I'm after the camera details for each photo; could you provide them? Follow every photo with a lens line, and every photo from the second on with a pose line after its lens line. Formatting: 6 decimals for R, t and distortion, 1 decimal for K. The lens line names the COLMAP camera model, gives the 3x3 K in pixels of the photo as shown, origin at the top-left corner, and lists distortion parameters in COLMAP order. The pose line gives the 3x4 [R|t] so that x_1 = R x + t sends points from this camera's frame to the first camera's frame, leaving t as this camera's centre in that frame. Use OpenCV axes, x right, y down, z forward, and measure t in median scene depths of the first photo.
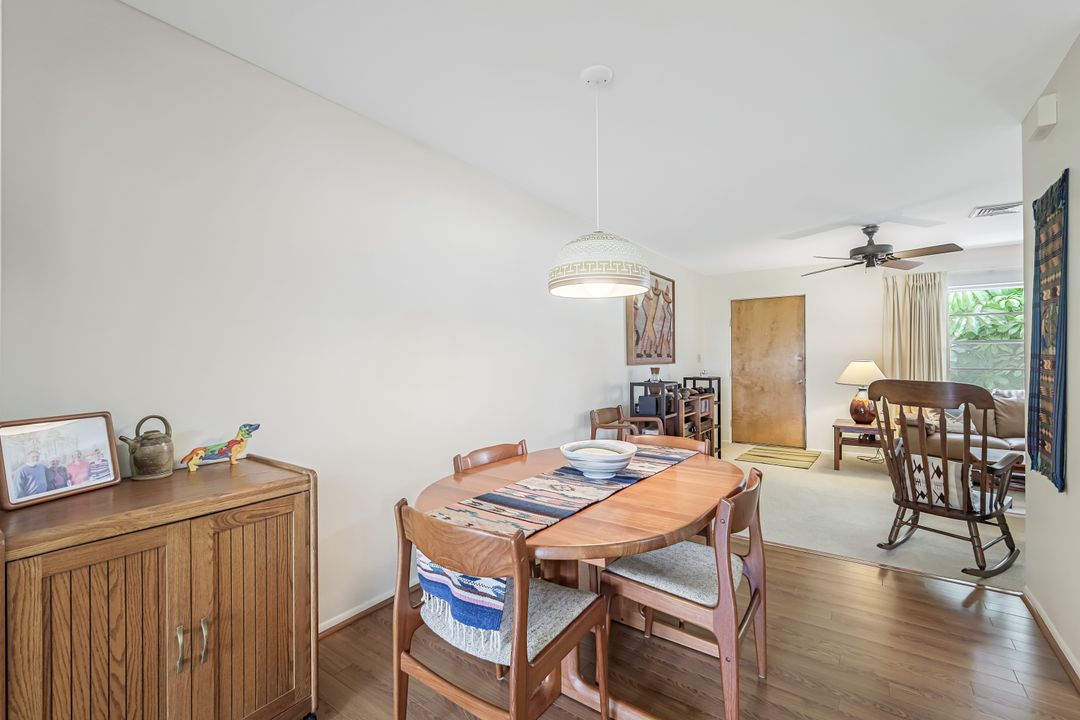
lens RADIAL K [[484.3, 0, 547.2], [0, 484.3, 357.8], [0, 0, 1]] dist [0.001383, 0.000128]
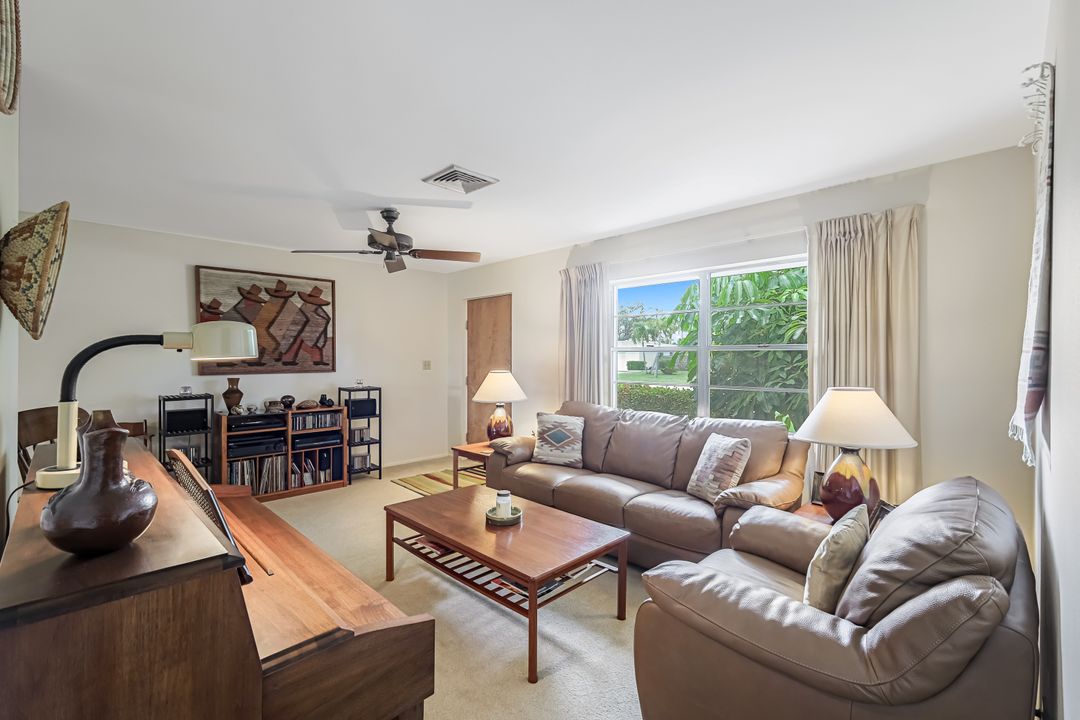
lens RADIAL K [[471.7, 0, 559.1], [0, 471.7, 355.2], [0, 0, 1]] dist [0.002307, 0.000165]
pose [[0.986182, 0.002818, -0.165642, 1.028912], [-0.002975, 0.999995, -0.000701, -0.025299], [0.165640, 0.001184, 0.986186, 0.246710]]
